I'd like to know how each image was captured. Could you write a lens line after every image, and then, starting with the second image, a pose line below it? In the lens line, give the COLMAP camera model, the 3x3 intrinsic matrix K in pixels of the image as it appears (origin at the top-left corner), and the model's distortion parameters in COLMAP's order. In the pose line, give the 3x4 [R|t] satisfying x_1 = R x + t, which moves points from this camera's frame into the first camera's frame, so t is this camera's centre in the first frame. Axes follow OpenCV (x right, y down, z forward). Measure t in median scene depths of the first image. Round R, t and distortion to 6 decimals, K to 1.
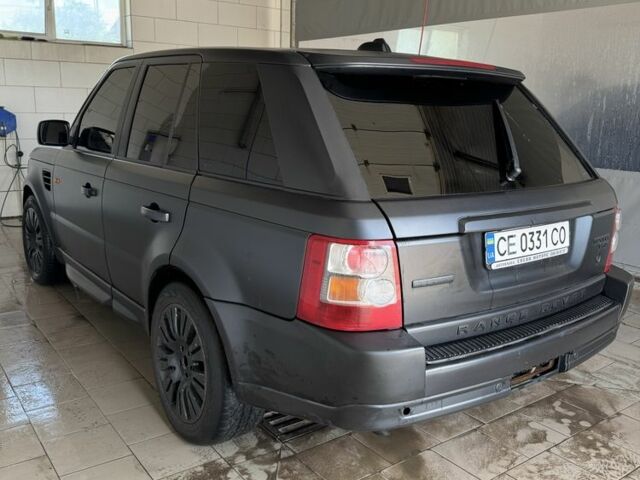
lens RADIAL K [[604.7, 0, 320.0], [0, 604.7, 240.0], [0, 0, 1]] dist [-0.000107, -0.011227]
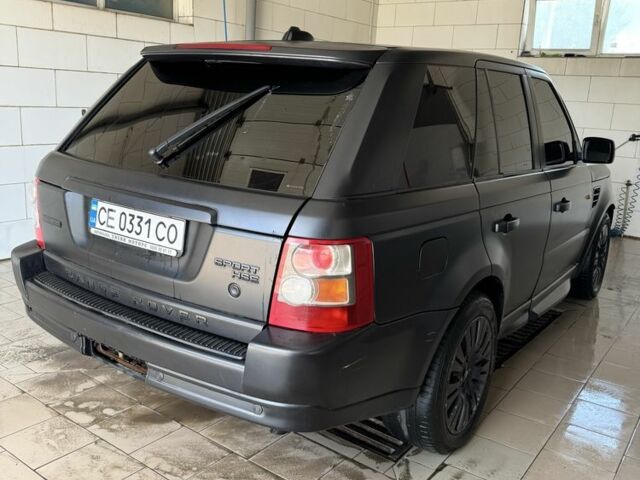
lens RADIAL K [[604.7, 0, 320.0], [0, 604.7, 240.0], [0, 0, 1]] dist [-0.000107, -0.011227]
pose [[0.303498, 0.211994, -0.928950, 1.319237], [-0.254163, 0.957623, 0.135500, -0.177559], [0.918308, 0.194980, 0.344518, 0.927778]]
